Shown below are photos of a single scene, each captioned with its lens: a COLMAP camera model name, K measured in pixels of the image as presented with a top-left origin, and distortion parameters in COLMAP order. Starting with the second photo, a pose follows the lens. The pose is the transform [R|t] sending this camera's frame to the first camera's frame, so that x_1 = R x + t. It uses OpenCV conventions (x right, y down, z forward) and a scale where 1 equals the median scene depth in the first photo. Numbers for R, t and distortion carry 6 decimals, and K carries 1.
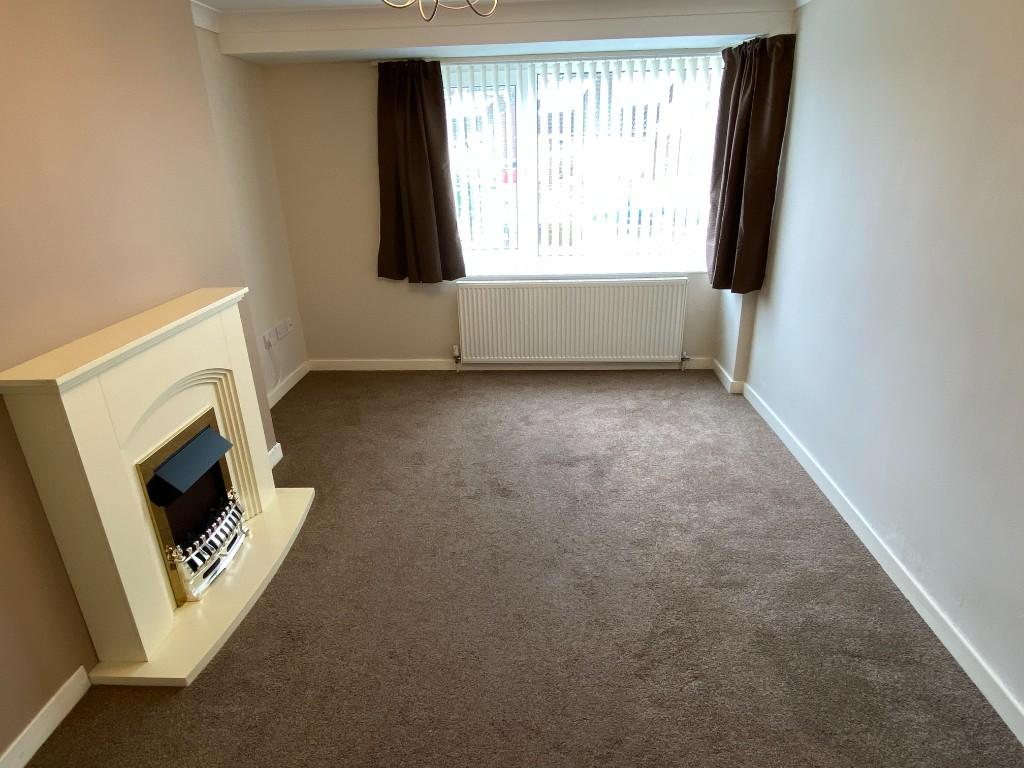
lens RADIAL K [[603.8, 0, 512.0], [0, 603.8, 384.0], [0, 0, 1]] dist [0.093949, -0.094545]
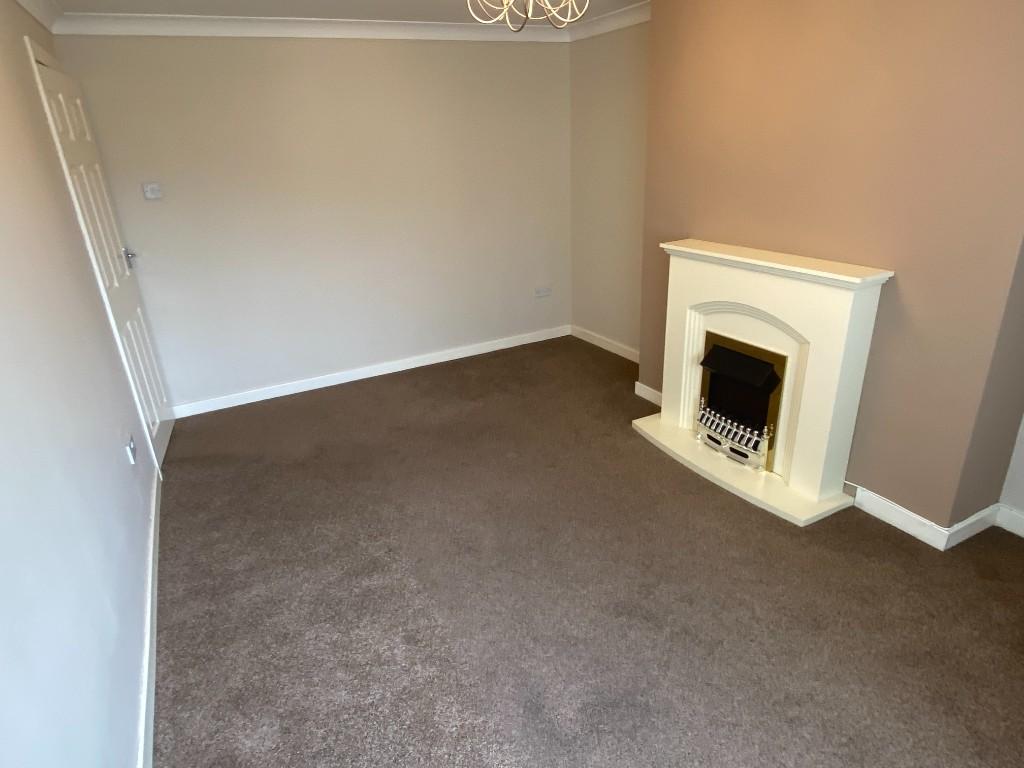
lens RADIAL K [[603.8, 0, 512.0], [0, 603.8, 384.0], [0, 0, 1]] dist [0.093949, -0.094545]
pose [[-0.855449, 0.254014, -0.451314, 0.413192], [-0.126650, 0.742382, 0.657898, -0.551597], [0.502162, 0.619957, -0.602898, 1.363019]]
